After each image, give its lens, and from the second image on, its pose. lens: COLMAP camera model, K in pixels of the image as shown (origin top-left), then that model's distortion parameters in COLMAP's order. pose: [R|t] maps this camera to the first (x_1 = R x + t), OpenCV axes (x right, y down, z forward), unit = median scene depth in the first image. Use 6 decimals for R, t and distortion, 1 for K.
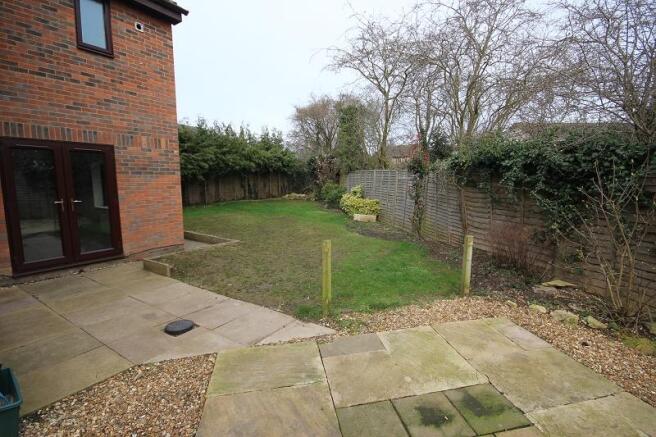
lens RADIAL K [[305.5, 0, 328.7], [0, 305.5, 223.1], [0, 0, 1]] dist [0.025036, -0.023616]
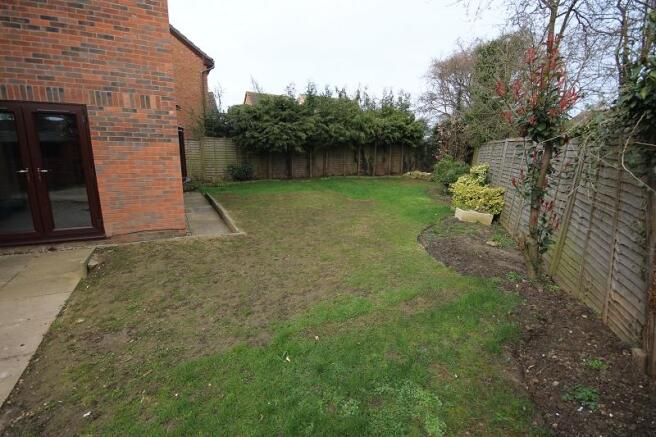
lens RADIAL K [[305.5, 0, 328.7], [0, 305.5, 223.1], [0, 0, 1]] dist [0.025036, -0.023616]
pose [[0.873198, 0.127742, -0.470326, 0.282595], [-0.089259, 0.990633, 0.103342, -0.075390], [0.479121, -0.048257, 0.876421, 0.532840]]
